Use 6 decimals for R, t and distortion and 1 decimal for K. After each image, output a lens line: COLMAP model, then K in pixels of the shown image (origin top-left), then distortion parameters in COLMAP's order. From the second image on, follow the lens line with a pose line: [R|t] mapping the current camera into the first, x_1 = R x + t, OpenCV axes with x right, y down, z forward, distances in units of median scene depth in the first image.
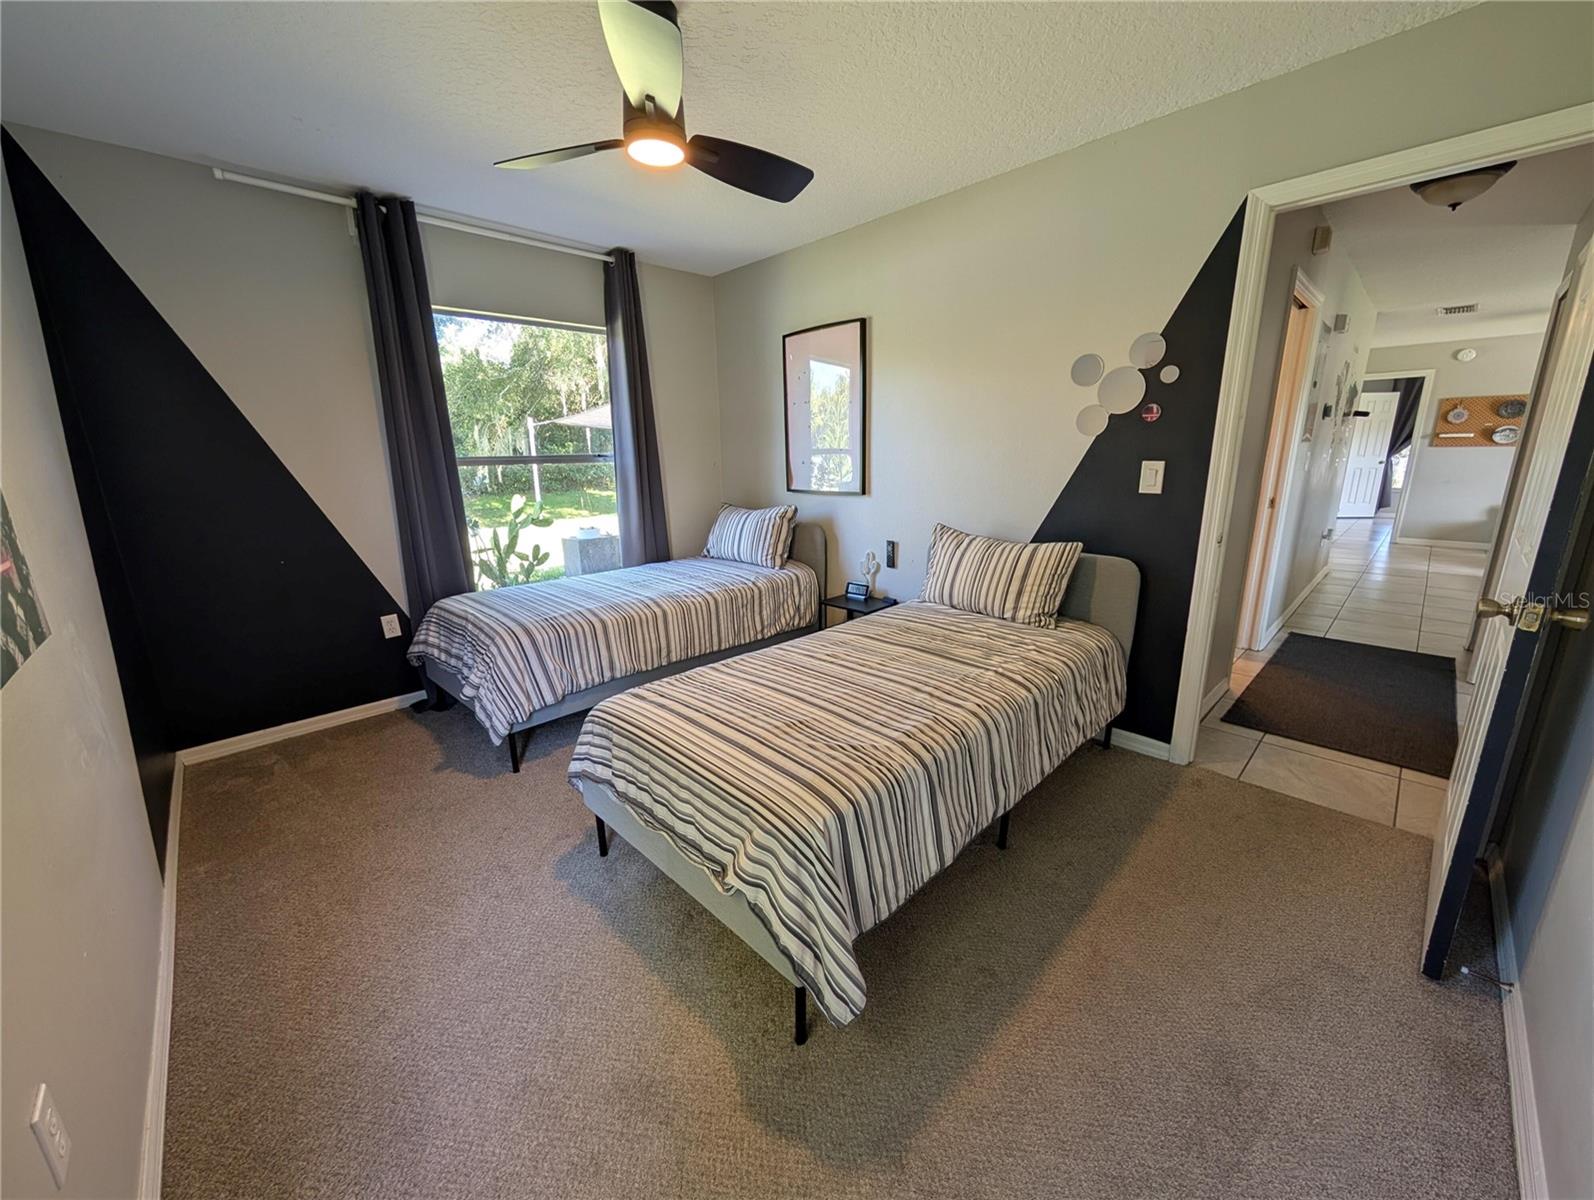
lens RADIAL K [[600.4, 0, 803.6], [0, 600.4, 595.8], [0, 0, 1]] dist [-0.005846, 0.000509]
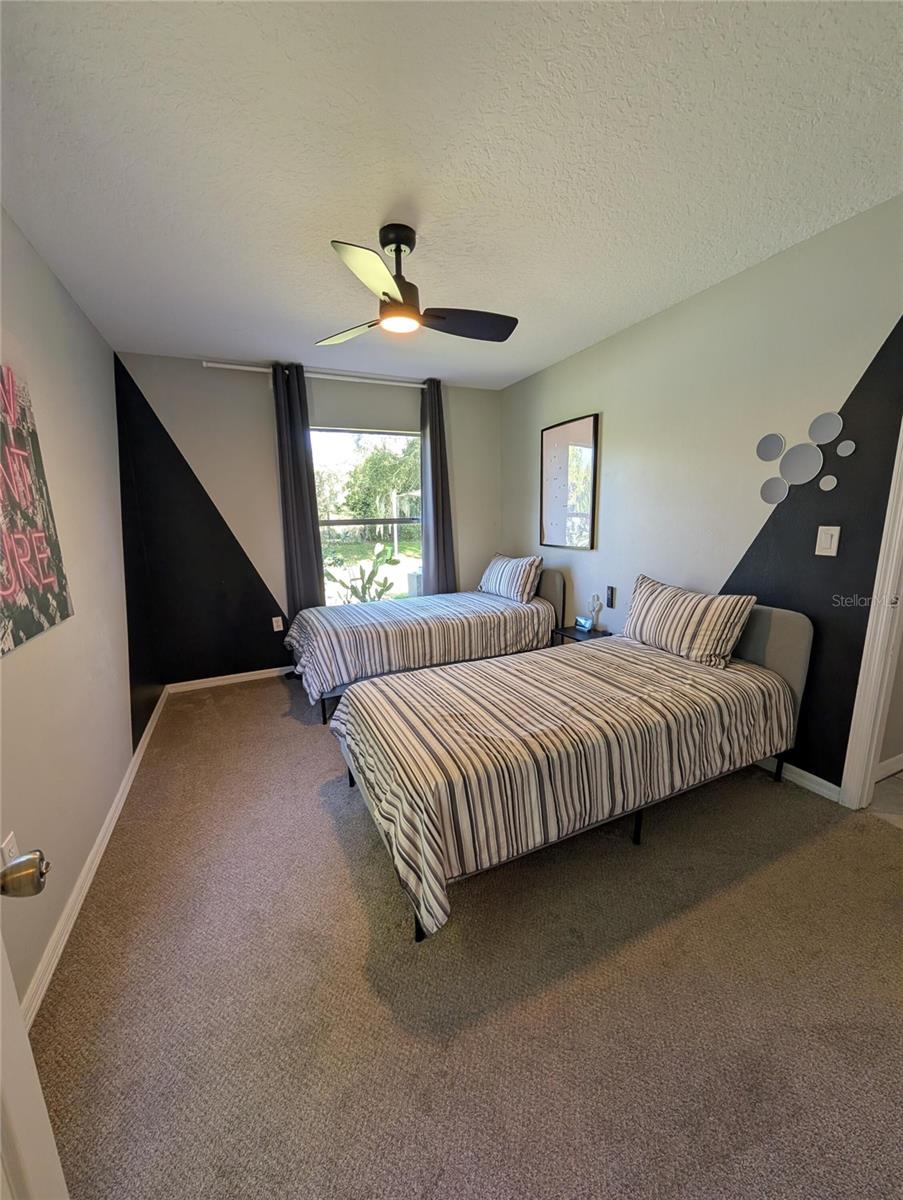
lens RADIAL K [[452.0, 0, 455.1], [0, 452.0, 605.7], [0, 0, 1]] dist [-0.005846, 0.000509]
pose [[0.943039, 0.061823, -0.326886, 0.198791], [-0.071629, 0.997268, -0.018032, -0.013735], [0.324879, 0.040420, 0.944892, -0.002691]]
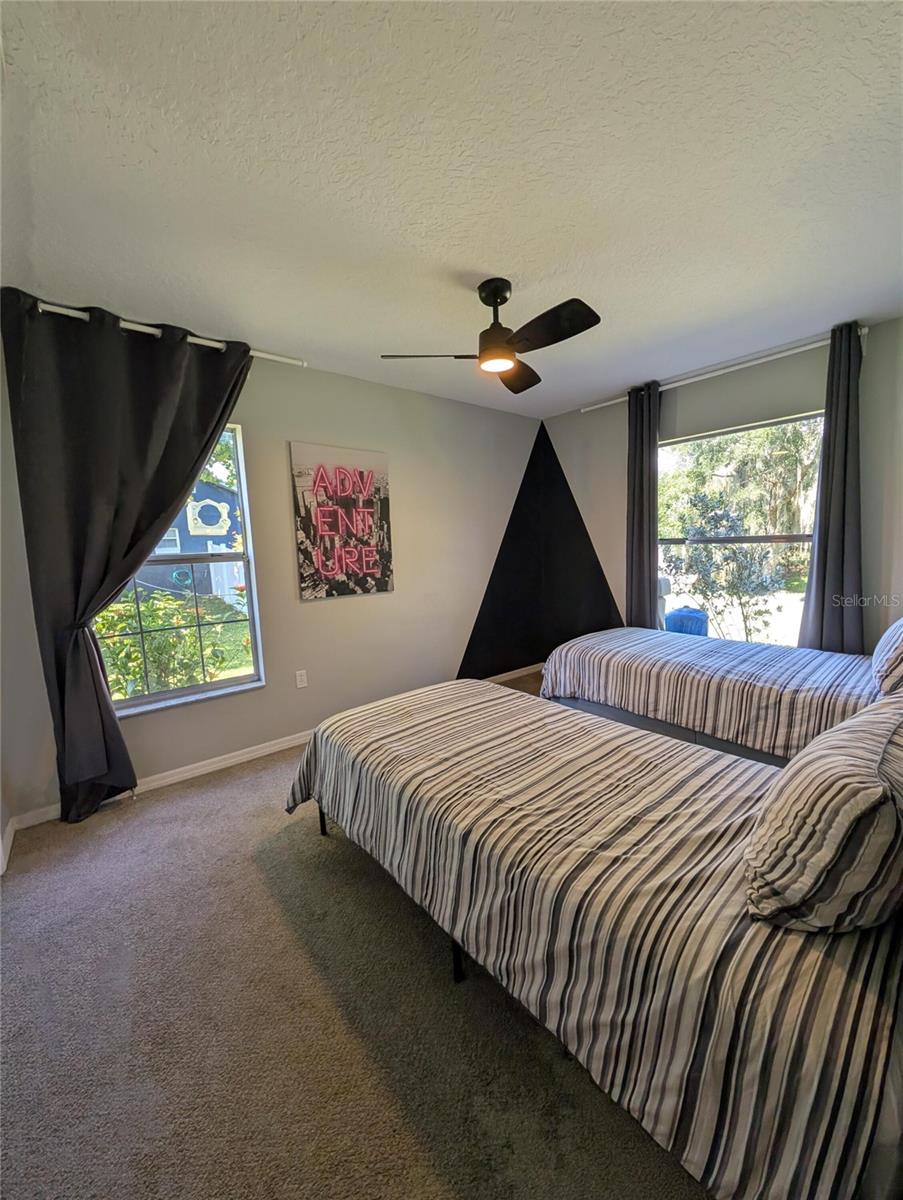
lens RADIAL K [[452.0, 0, 455.1], [0, 452.0, 605.7], [0, 0, 1]] dist [-0.005846, 0.000509]
pose [[-0.068297, 0.152951, -0.985871, 0.721151], [-0.205079, 0.964923, 0.163908, -0.184352], [0.976360, 0.213376, -0.034534, 0.704902]]
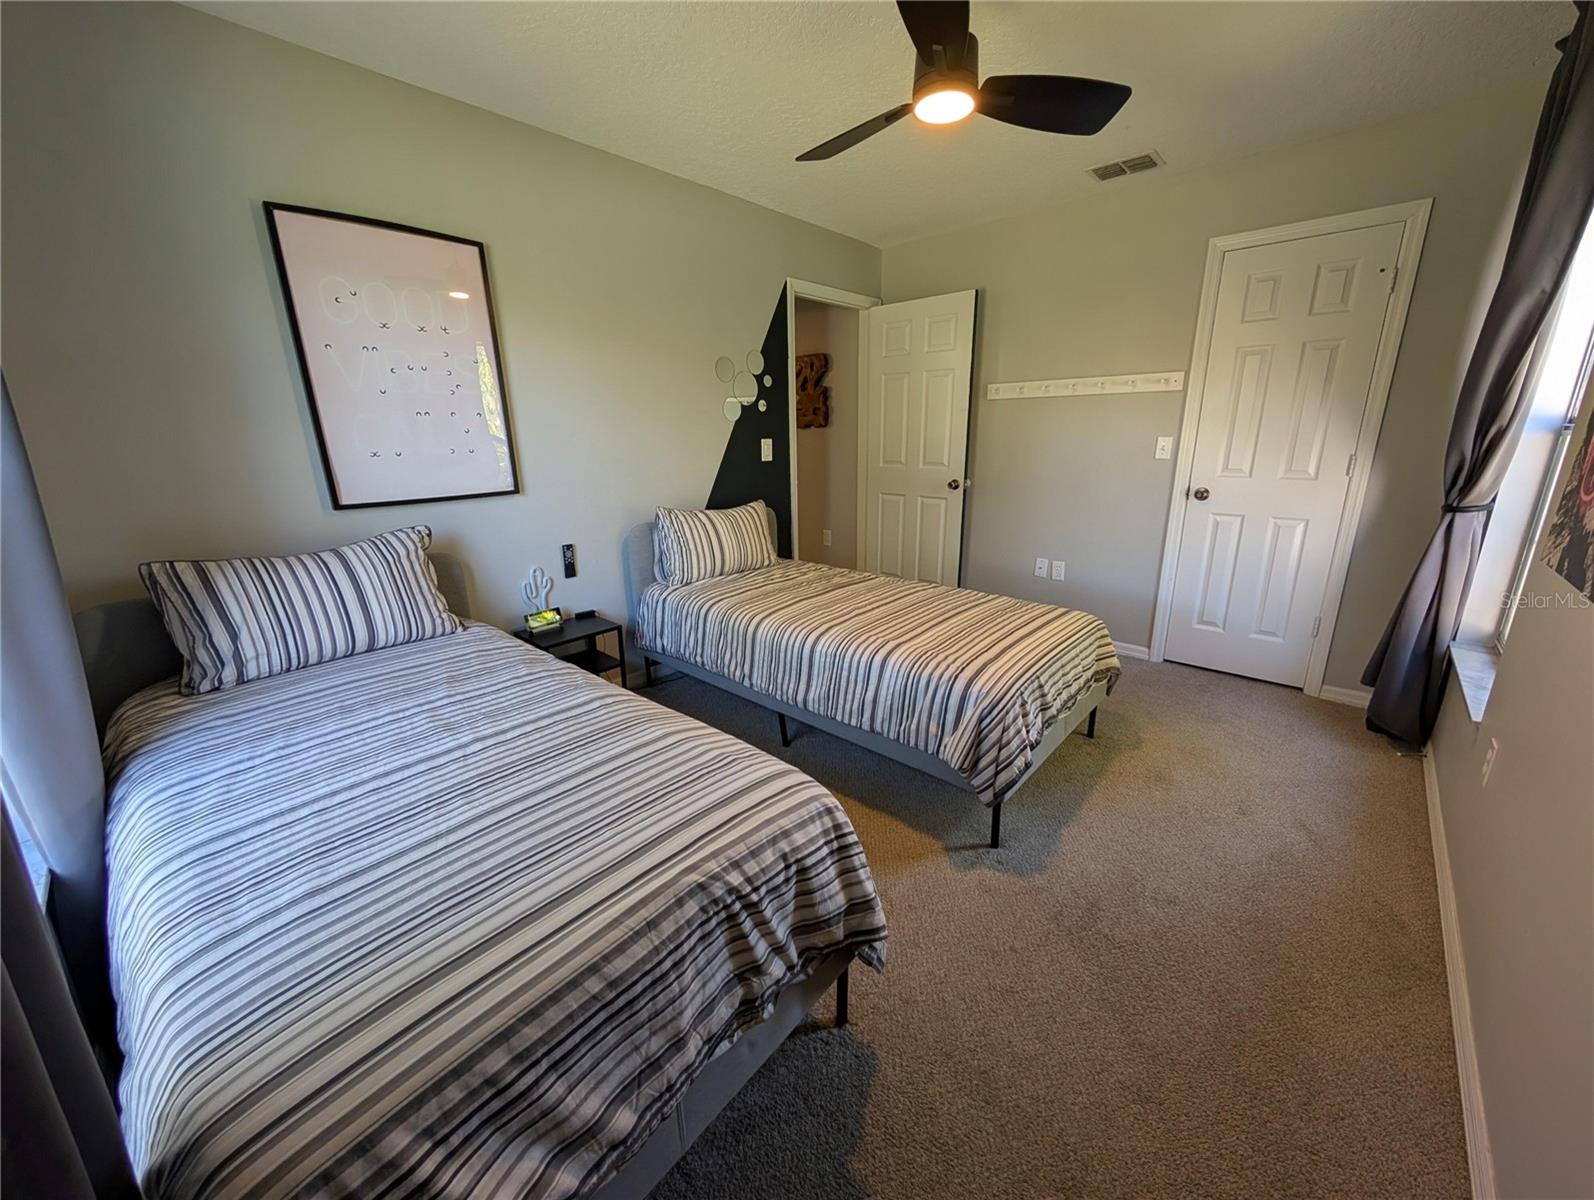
lens RADIAL K [[600.4, 0, 803.6], [0, 600.4, 595.8], [0, 0, 1]] dist [-0.005846, 0.000509]
pose [[-0.053300, -0.249890, 0.966806, -0.890909], [0.250174, 0.933964, 0.255193, -0.203524], [-0.966733, 0.255472, 0.012736, 0.923681]]
